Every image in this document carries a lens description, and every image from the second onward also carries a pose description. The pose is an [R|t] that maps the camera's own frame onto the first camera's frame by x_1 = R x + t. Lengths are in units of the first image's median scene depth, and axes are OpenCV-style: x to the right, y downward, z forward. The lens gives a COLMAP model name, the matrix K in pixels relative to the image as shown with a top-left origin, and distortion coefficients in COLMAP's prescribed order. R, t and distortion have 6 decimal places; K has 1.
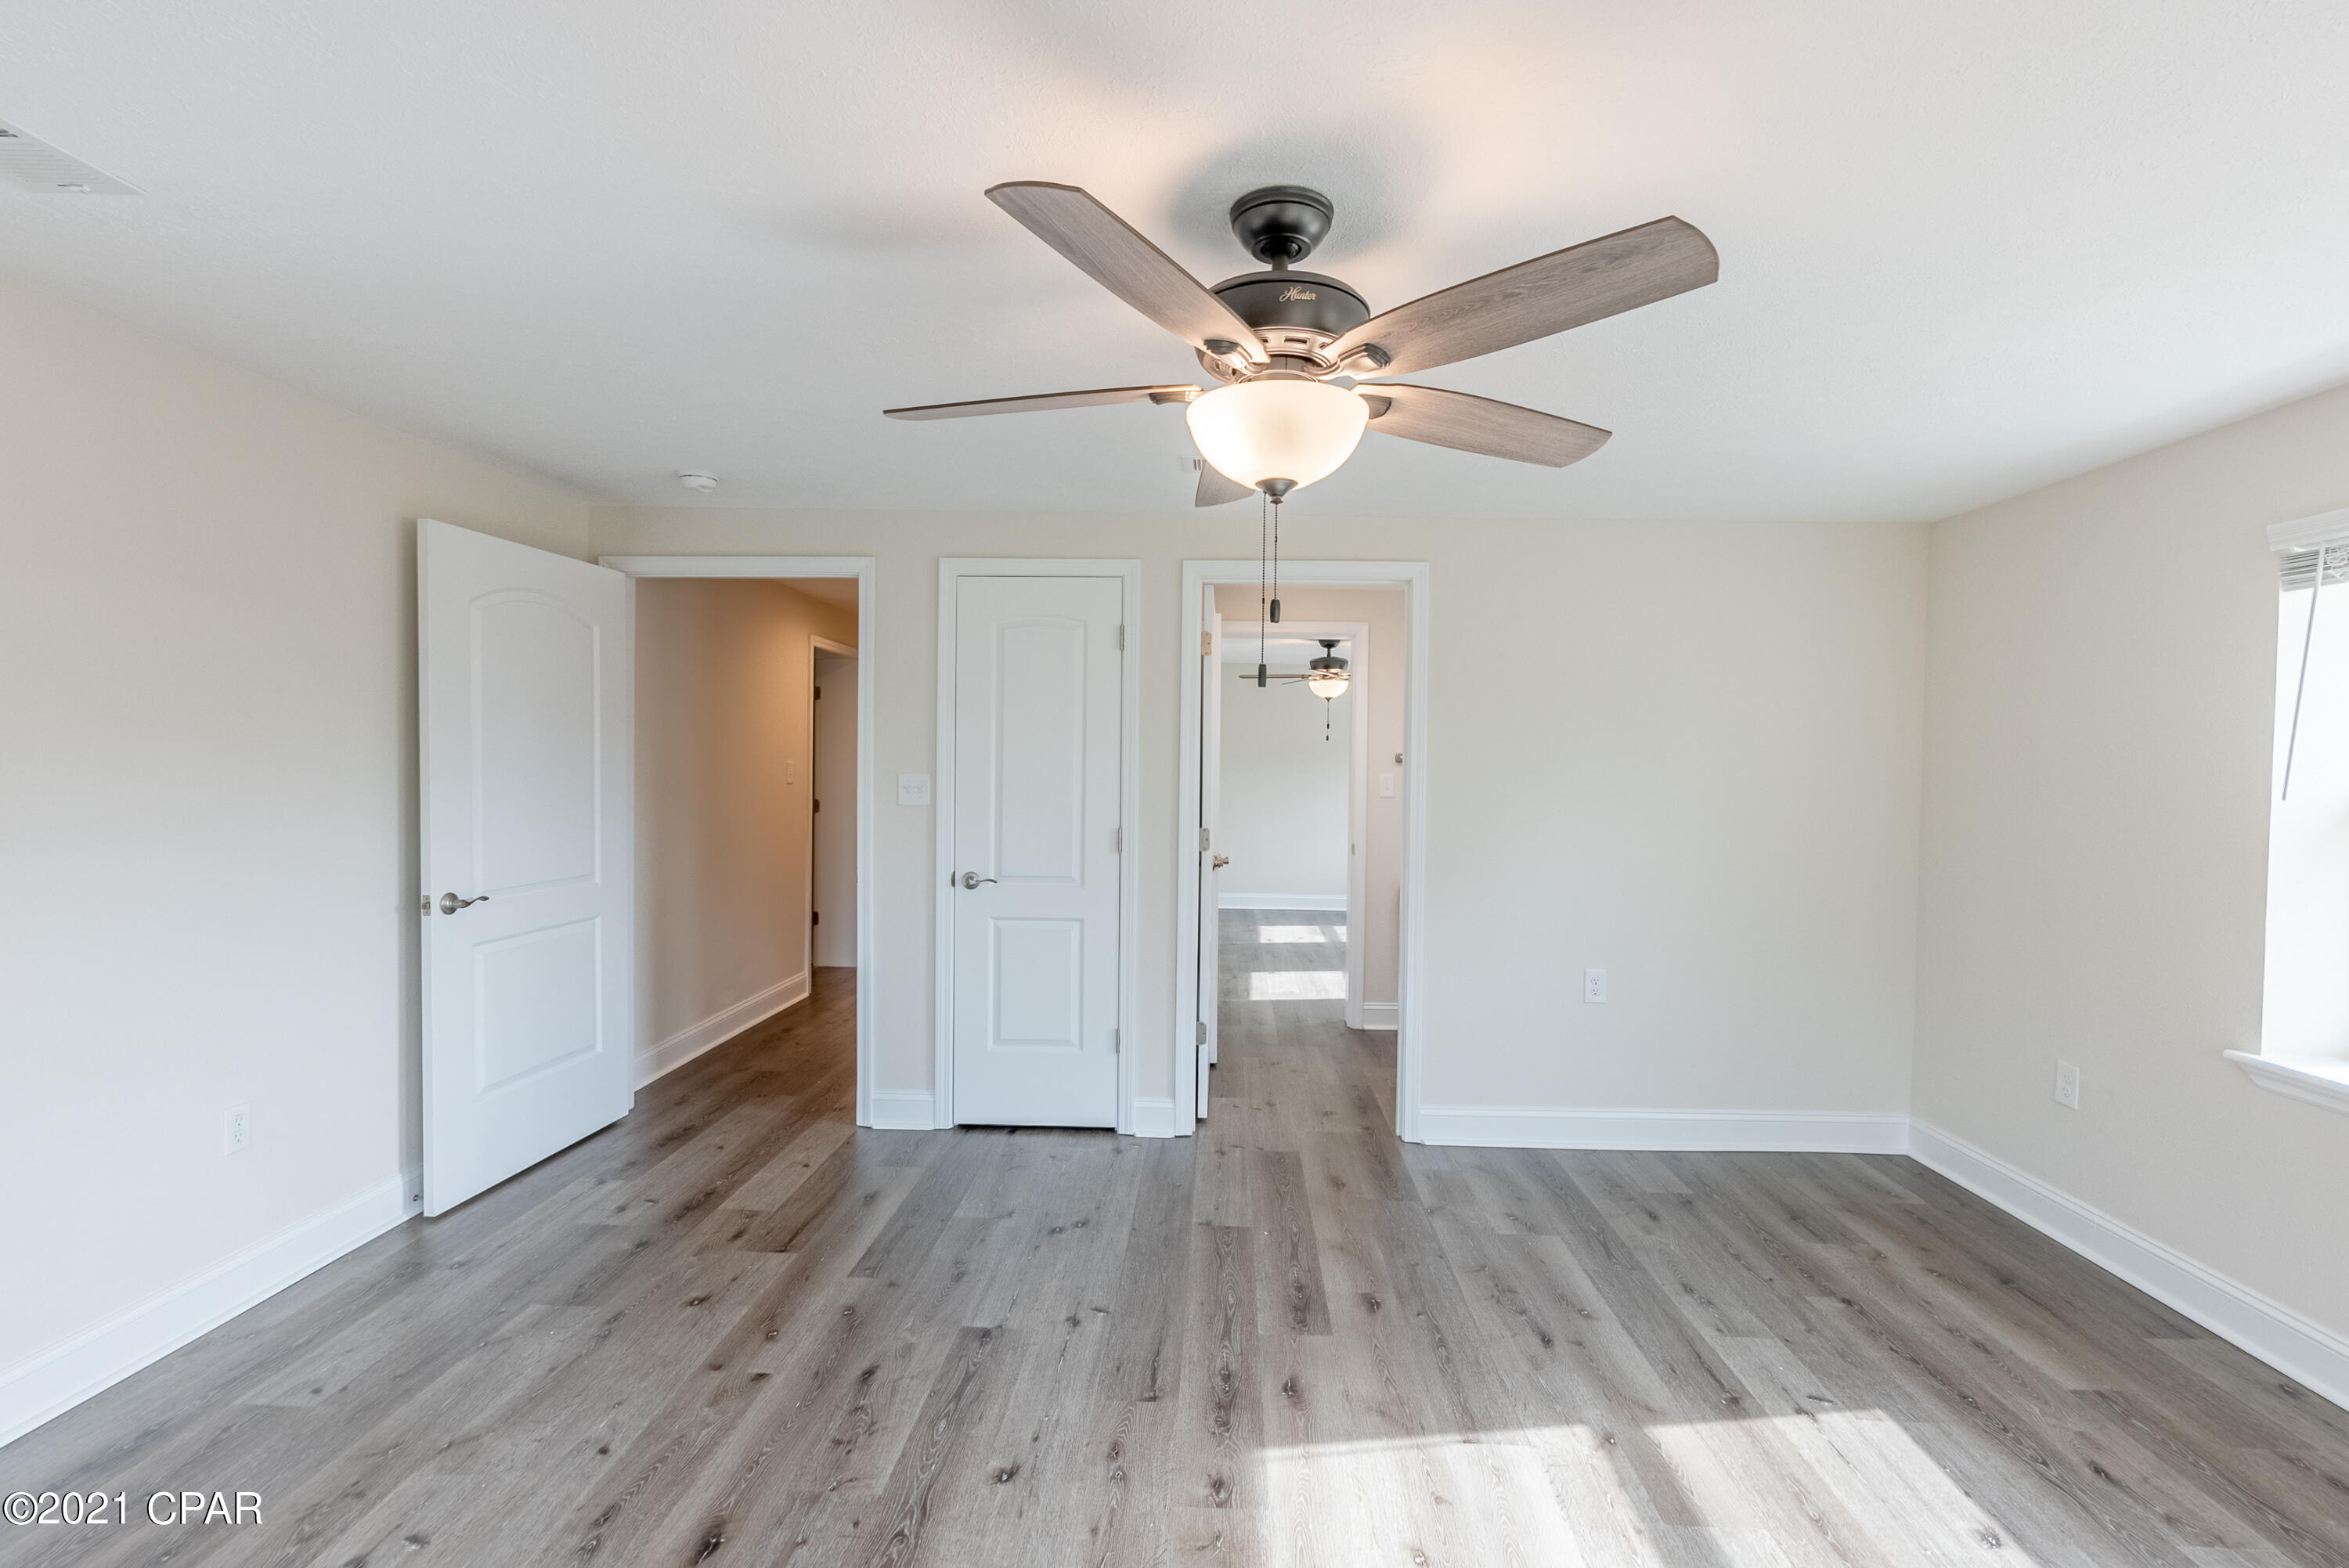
lens RADIAL K [[1068.5, 0, 1182.2], [0, 1068.5, 789.0], [0, 0, 1]] dist [-0.005527, 0.000095]
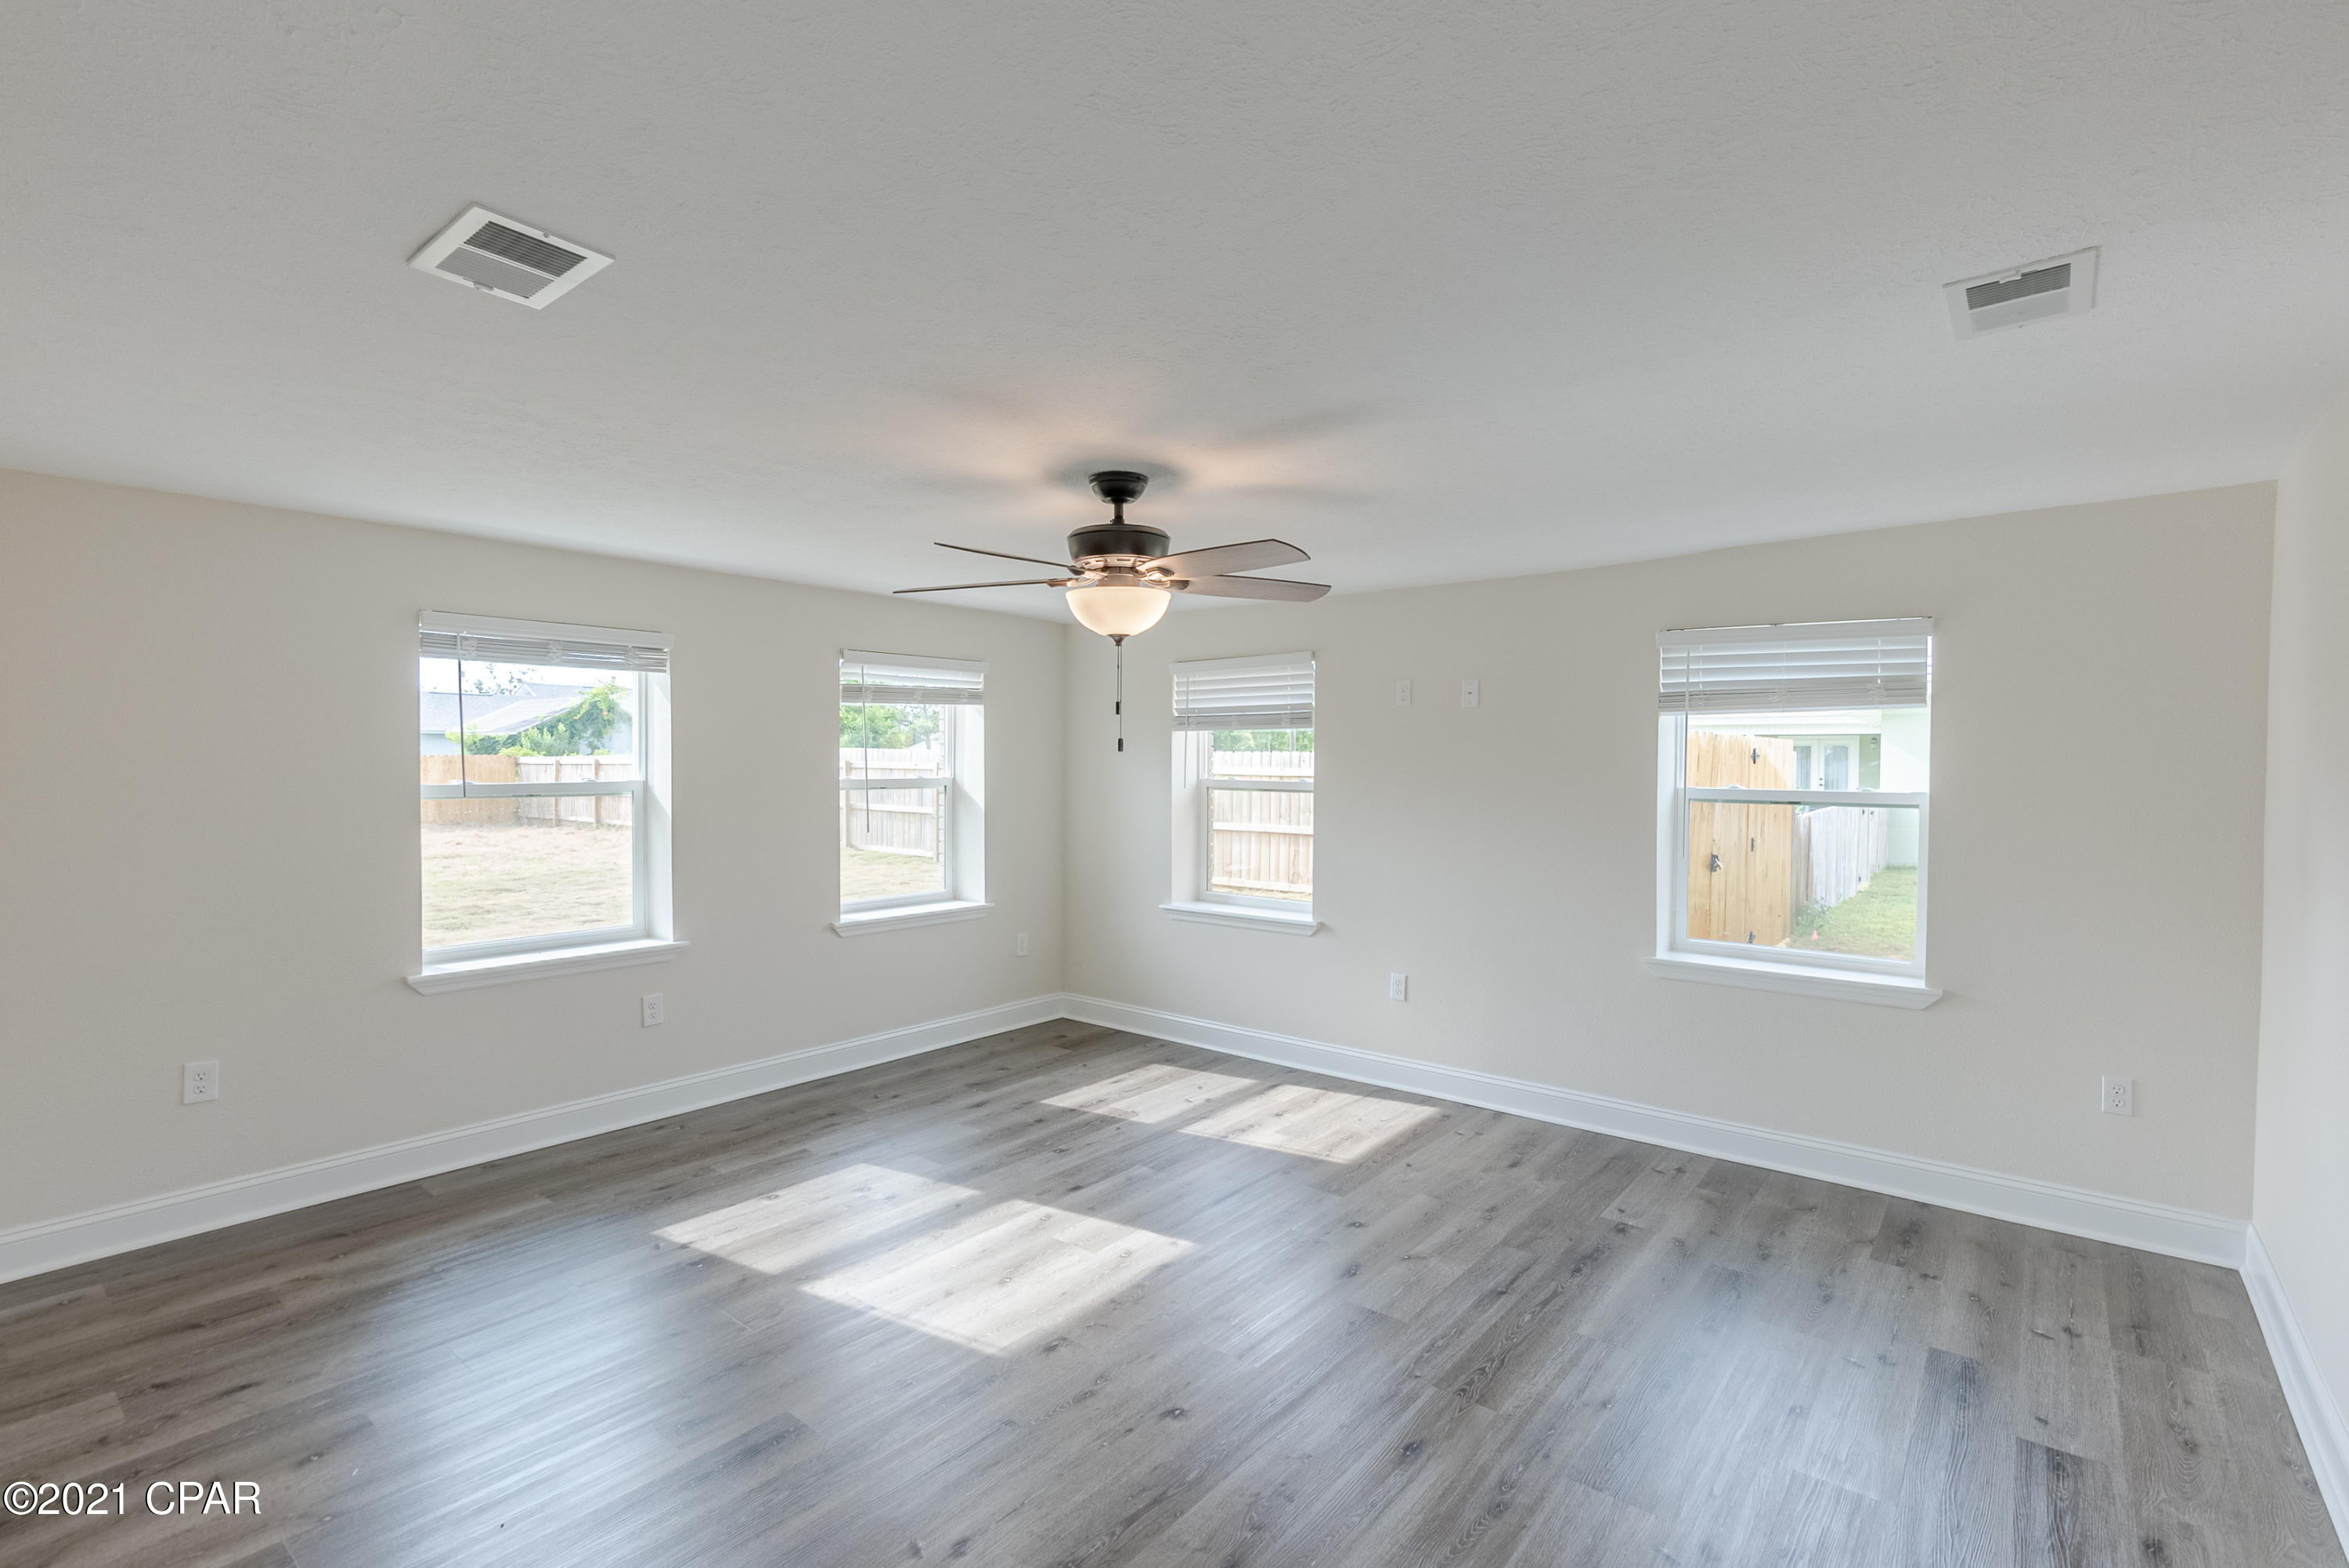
lens RADIAL K [[1068.5, 0, 1182.2], [0, 1068.5, 789.0], [0, 0, 1]] dist [-0.005527, 0.000095]
pose [[-0.803223, -0.035745, 0.594604, -0.763987], [-0.004350, 0.998523, 0.054151, -0.096865], [-0.595662, 0.040909, -0.802193, 1.724425]]
